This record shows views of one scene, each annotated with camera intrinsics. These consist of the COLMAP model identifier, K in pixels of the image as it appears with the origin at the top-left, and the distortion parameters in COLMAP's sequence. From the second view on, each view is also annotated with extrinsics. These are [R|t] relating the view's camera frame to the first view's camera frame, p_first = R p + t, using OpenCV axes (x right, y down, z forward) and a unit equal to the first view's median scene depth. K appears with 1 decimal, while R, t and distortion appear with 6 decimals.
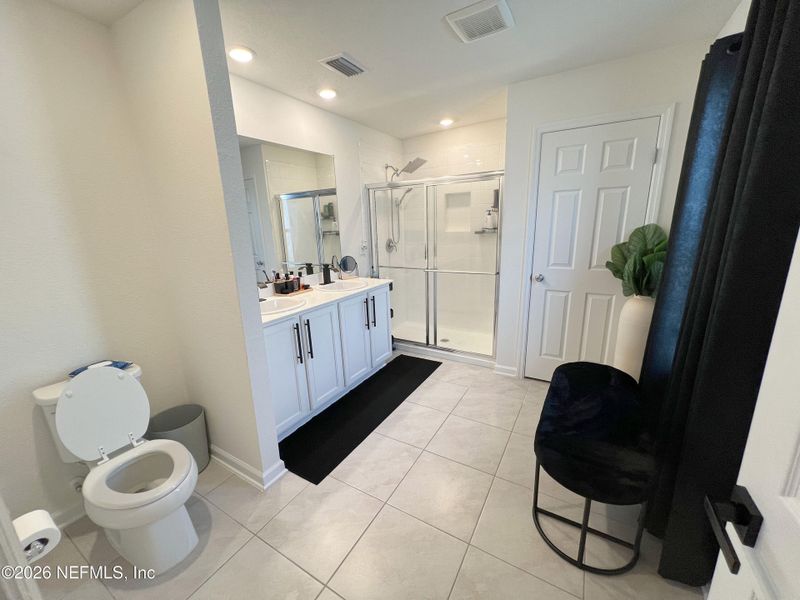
lens RADIAL K [[319.4, 0, 400.0], [0, 319.4, 300.0], [0, 0, 1]] dist [-0.001284, -0.000193]
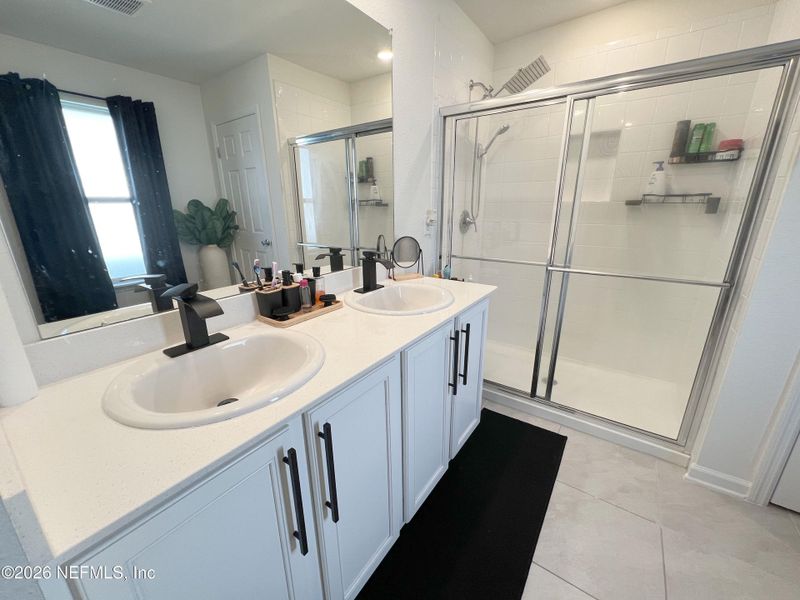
lens RADIAL K [[319.4, 0, 400.0], [0, 319.4, 300.0], [0, 0, 1]] dist [-0.001284, -0.000193]
pose [[0.996103, 0.047691, -0.074189, -0.125377], [-0.043662, 0.997531, 0.055005, -0.057637], [0.076629, -0.051552, 0.995726, 0.440444]]
